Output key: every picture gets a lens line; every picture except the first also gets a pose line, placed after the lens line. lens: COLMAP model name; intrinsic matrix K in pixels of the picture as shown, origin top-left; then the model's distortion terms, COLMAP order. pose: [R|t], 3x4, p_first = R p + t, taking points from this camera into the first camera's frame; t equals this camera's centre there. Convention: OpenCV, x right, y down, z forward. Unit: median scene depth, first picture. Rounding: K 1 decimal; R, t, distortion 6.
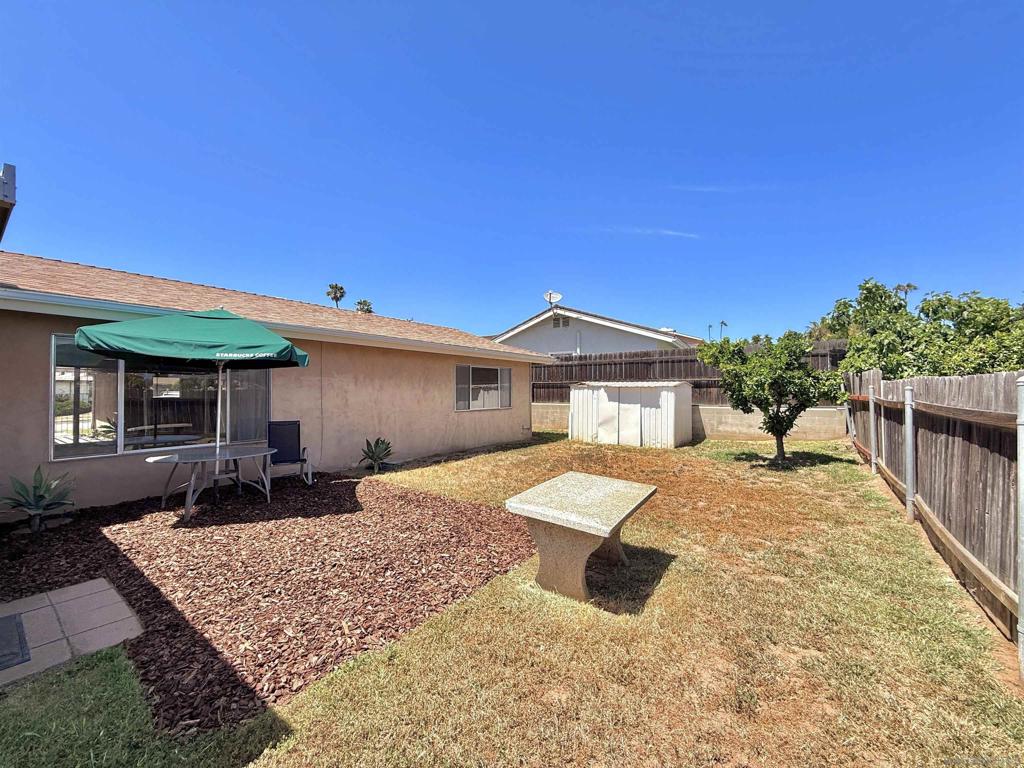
lens RADIAL K [[410.8, 0, 507.2], [0, 410.8, 387.0], [0, 0, 1]] dist [-0.000360, -0.000760]
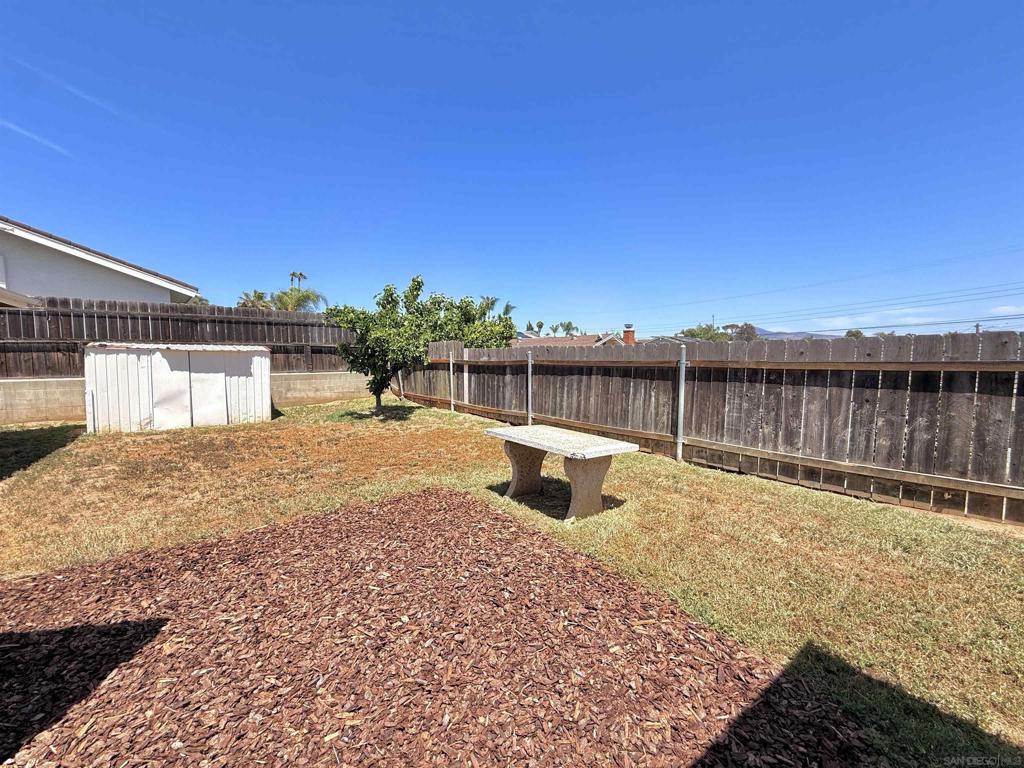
lens RADIAL K [[410.8, 0, 507.1], [0, 410.8, 387.7], [0, 0, 1]] dist [-0.000360, -0.000760]
pose [[0.288383, -0.067979, 0.955099, -0.293842], [-0.005497, 0.997343, 0.072646, 0.009963], [-0.957499, -0.026200, 0.287243, 0.243306]]
